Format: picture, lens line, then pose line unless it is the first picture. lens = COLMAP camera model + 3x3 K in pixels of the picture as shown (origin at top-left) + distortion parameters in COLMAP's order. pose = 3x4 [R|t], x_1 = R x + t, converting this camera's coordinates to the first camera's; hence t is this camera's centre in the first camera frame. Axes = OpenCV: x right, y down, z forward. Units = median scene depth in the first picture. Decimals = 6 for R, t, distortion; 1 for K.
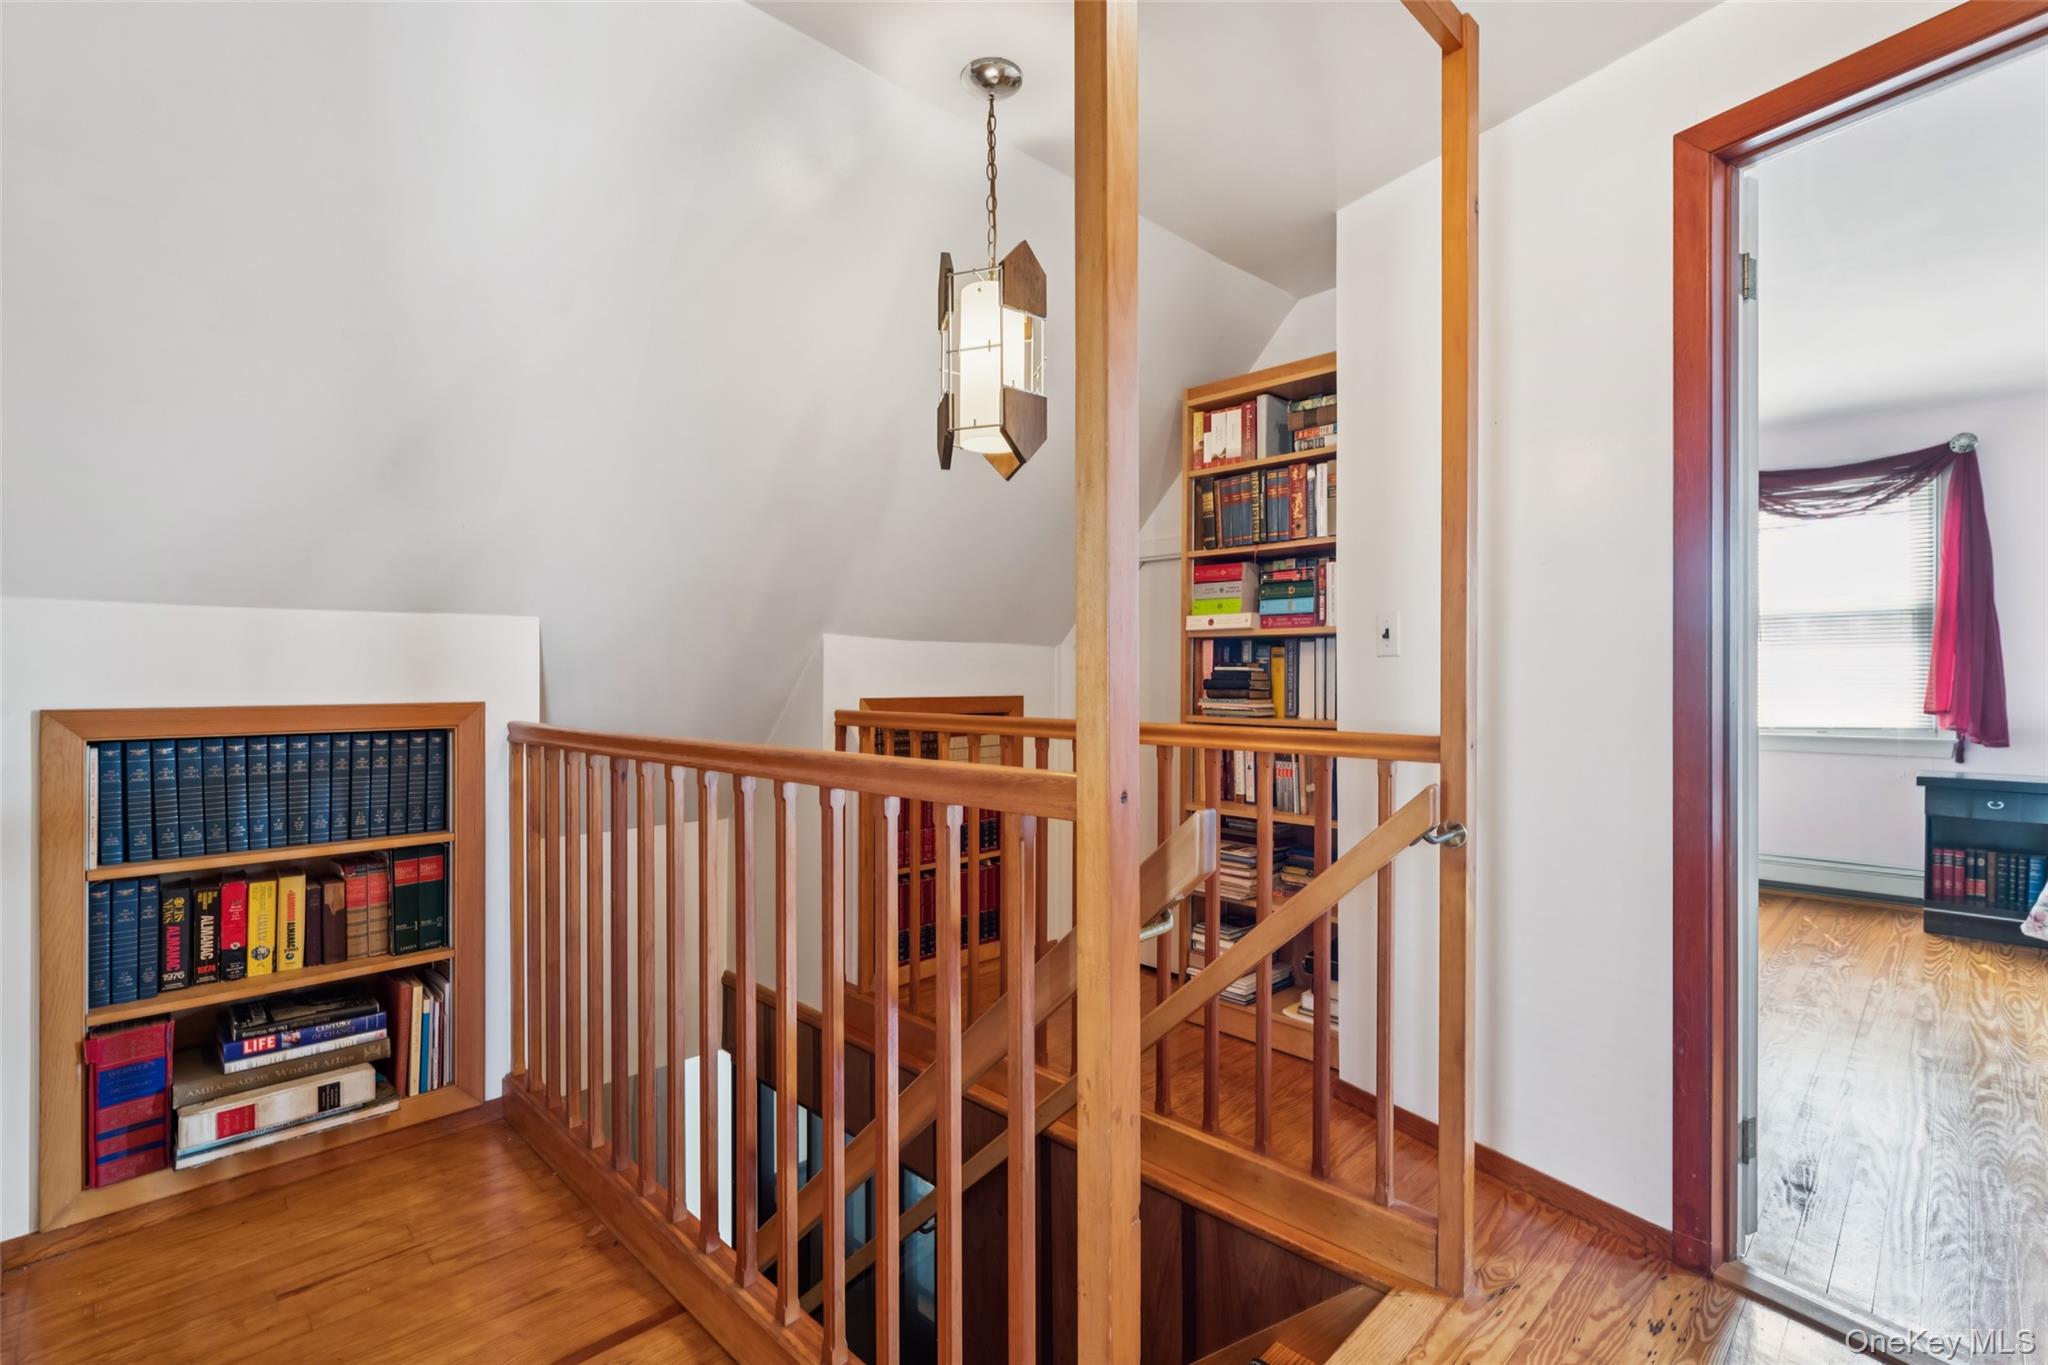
lens RADIAL K [[962.5, 0, 1021.0], [0, 962.5, 679.2], [0, 0, 1]] dist [-0.001020, -0.000187]
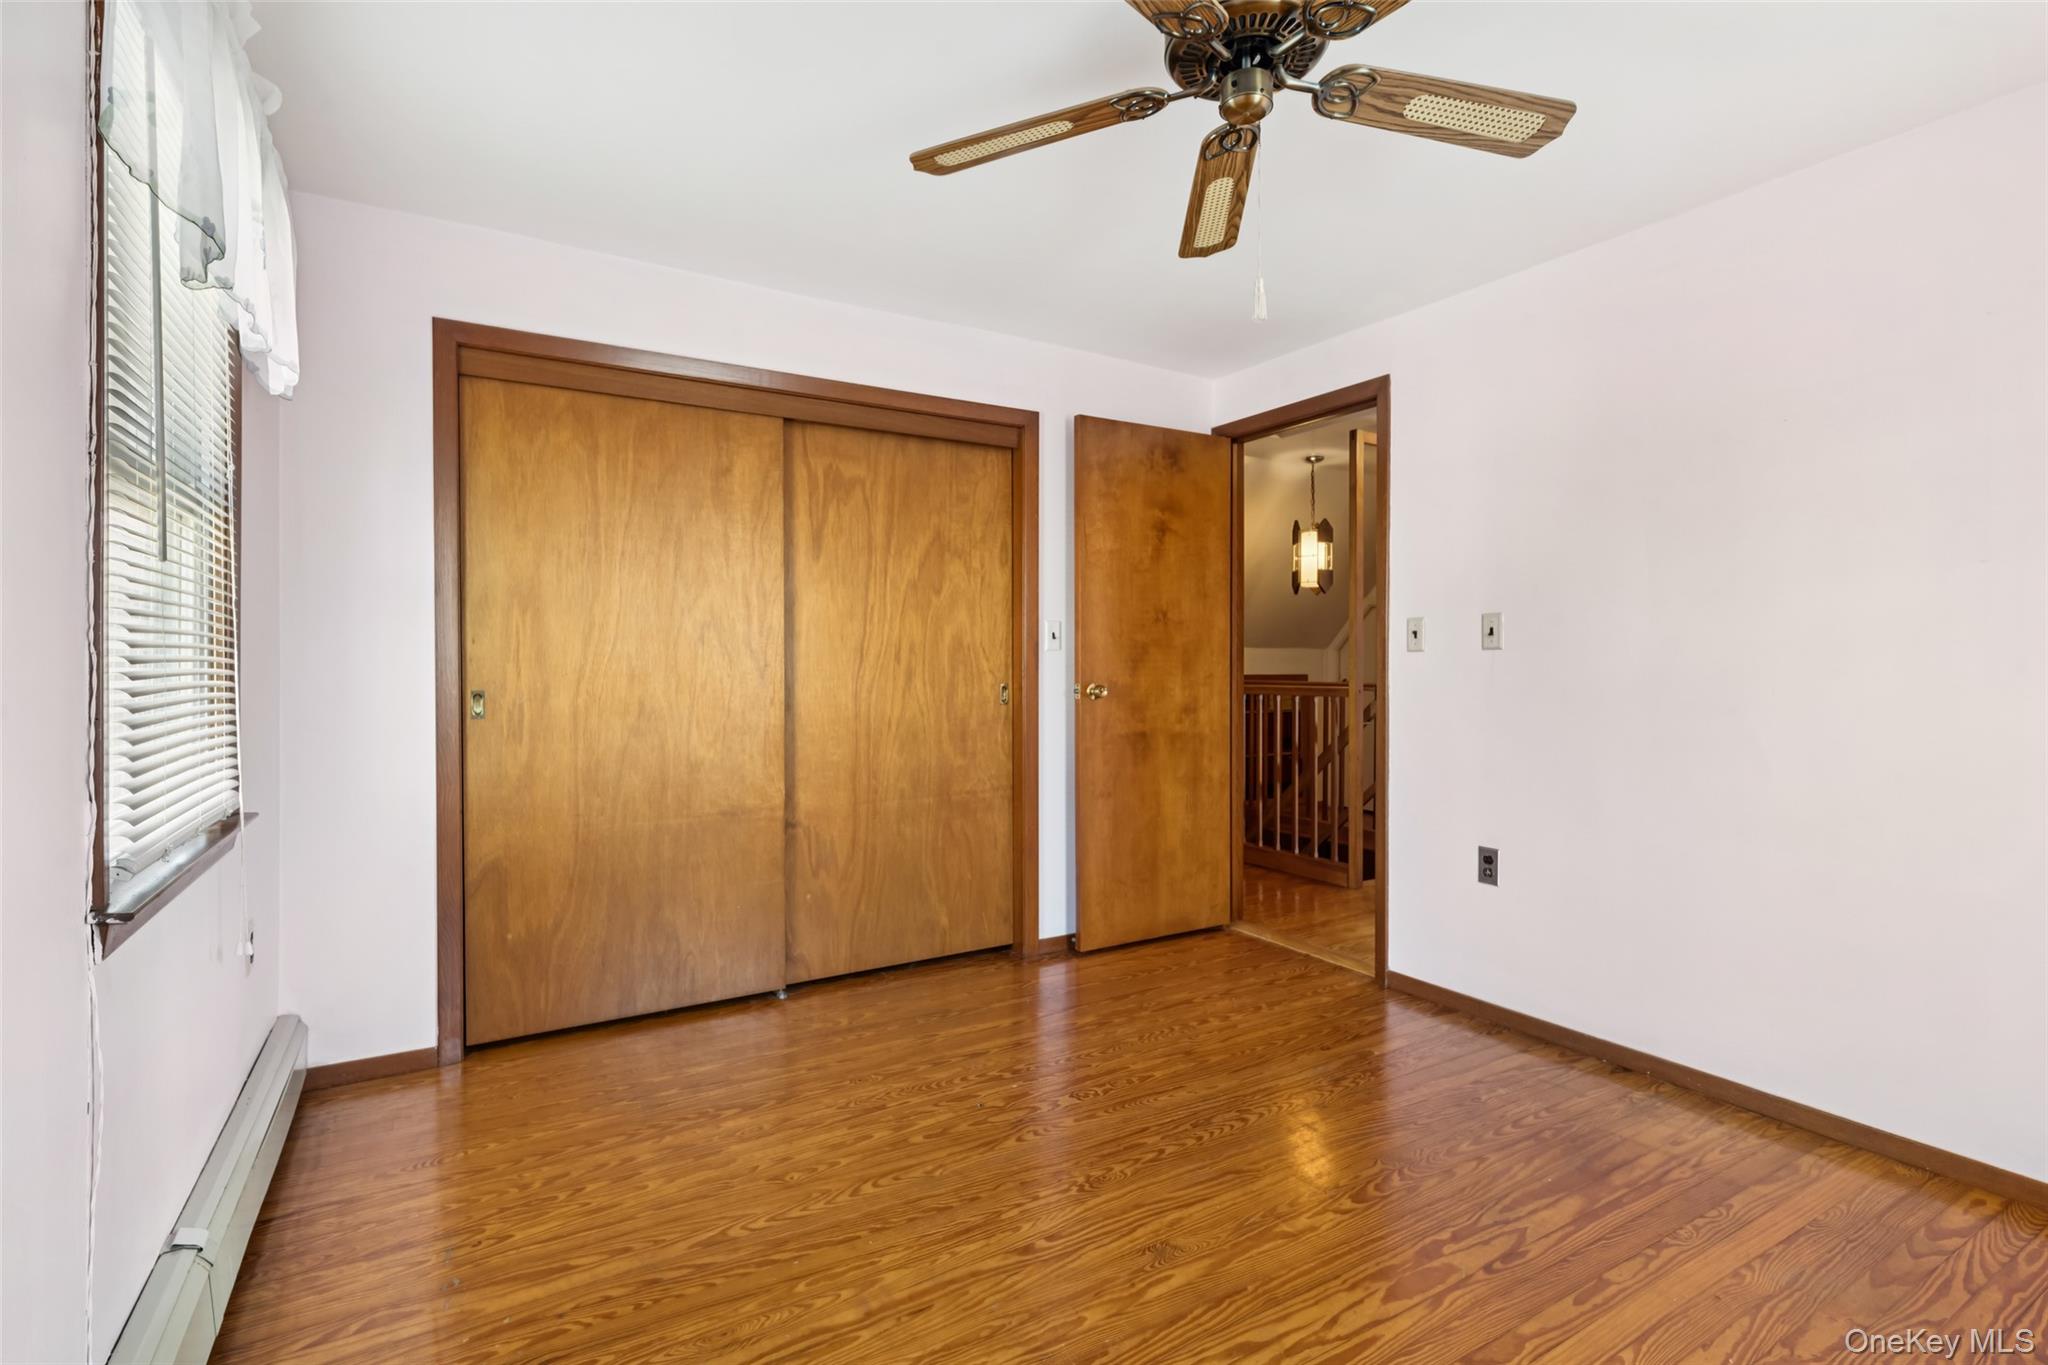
lens RADIAL K [[962.5, 0, 1027.1], [0, 962.5, 677.9], [0, 0, 1]] dist [-0.001020, -0.000187]
pose [[0.969522, 0.002172, -0.244996, -0.151552], [0.000578, 0.999938, 0.011153, -0.019059], [0.245005, -0.010955, 0.969460, -1.910890]]
